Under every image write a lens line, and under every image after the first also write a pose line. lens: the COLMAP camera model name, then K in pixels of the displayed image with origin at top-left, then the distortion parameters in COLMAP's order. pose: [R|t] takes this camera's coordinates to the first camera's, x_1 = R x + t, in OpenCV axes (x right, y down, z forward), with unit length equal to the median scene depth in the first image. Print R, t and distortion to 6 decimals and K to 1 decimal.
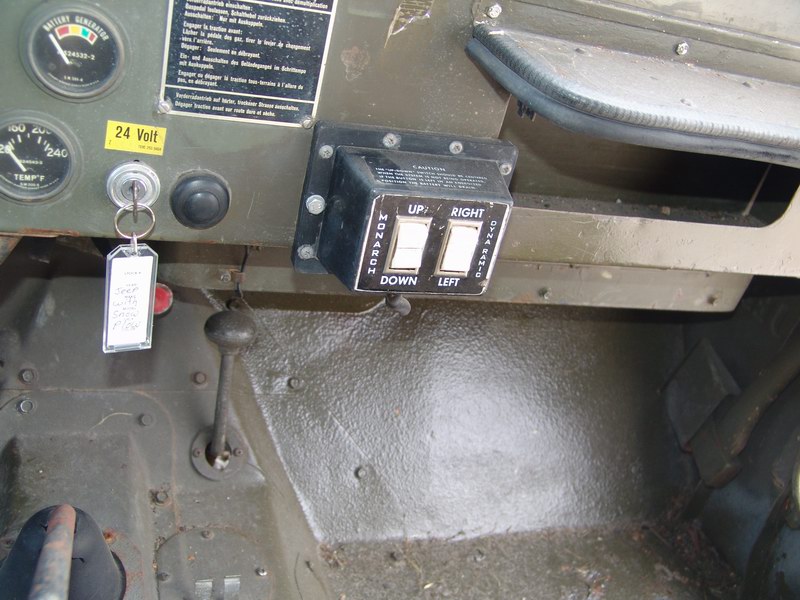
lens RADIAL K [[853.4, 0, 400.0], [0, 853.4, 300.0], [0, 0, 1]] dist [-0.068283, 0.016495]
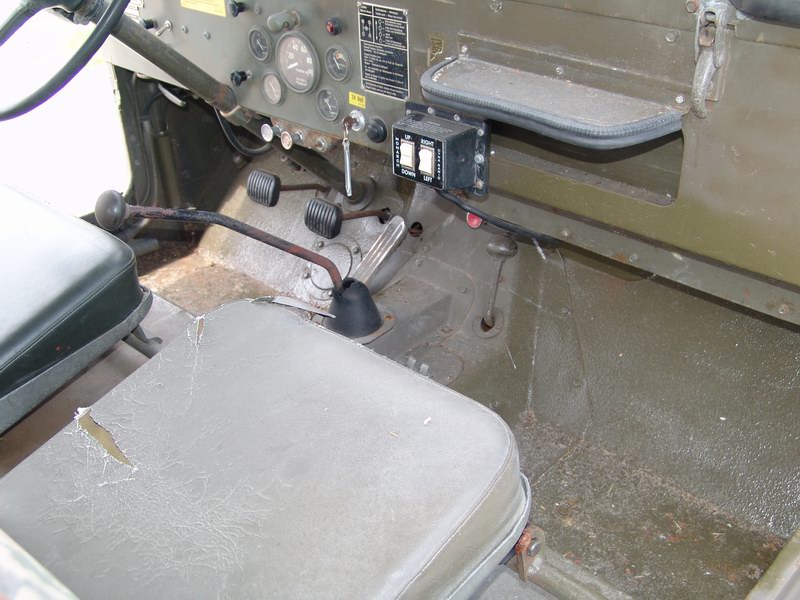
lens RADIAL K [[918.6, 0, 400.0], [0, 918.6, 300.0], [0, 0, 1]] dist [-0.032217, 0.024625]
pose [[0.465773, 0.217082, -0.857864, 2.112596], [-0.330458, 0.941978, 0.058946, 0.154197], [0.820885, 0.256033, 0.510485, -0.108037]]
